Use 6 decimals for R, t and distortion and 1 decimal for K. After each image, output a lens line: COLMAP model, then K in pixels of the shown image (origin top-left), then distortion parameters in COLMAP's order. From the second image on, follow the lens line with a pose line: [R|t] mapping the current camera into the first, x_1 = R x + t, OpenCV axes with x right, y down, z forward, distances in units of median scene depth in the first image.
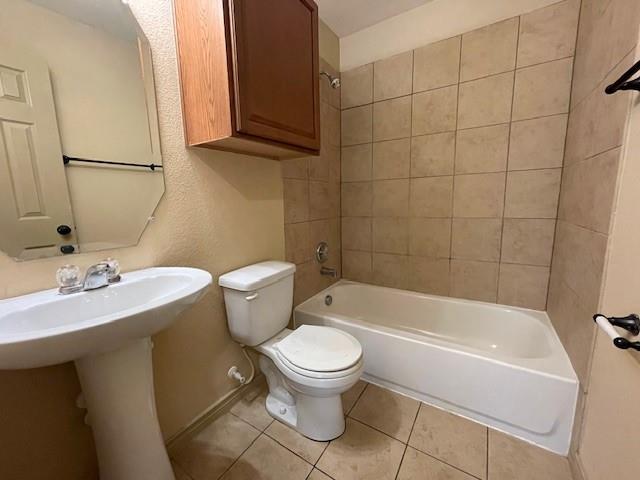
lens RADIAL K [[259.1, 0, 320.2], [0, 259.1, 239.6], [0, 0, 1]] dist [-0.000861, 0.001029]
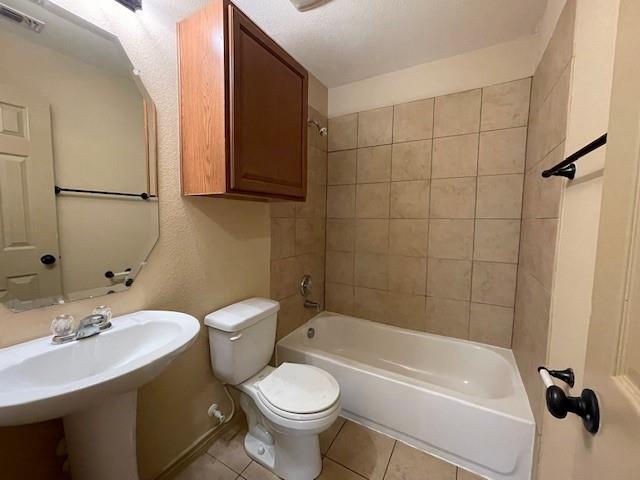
lens RADIAL K [[259.1, 0, 320.1], [0, 259.1, 239.3], [0, 0, 1]] dist [-0.000861, 0.001029]
pose [[0.998227, 0.031287, 0.050643, 0.006989], [-0.027537, 0.996943, -0.073119, -0.083888], [-0.052775, 0.071595, 0.996037, -0.068956]]
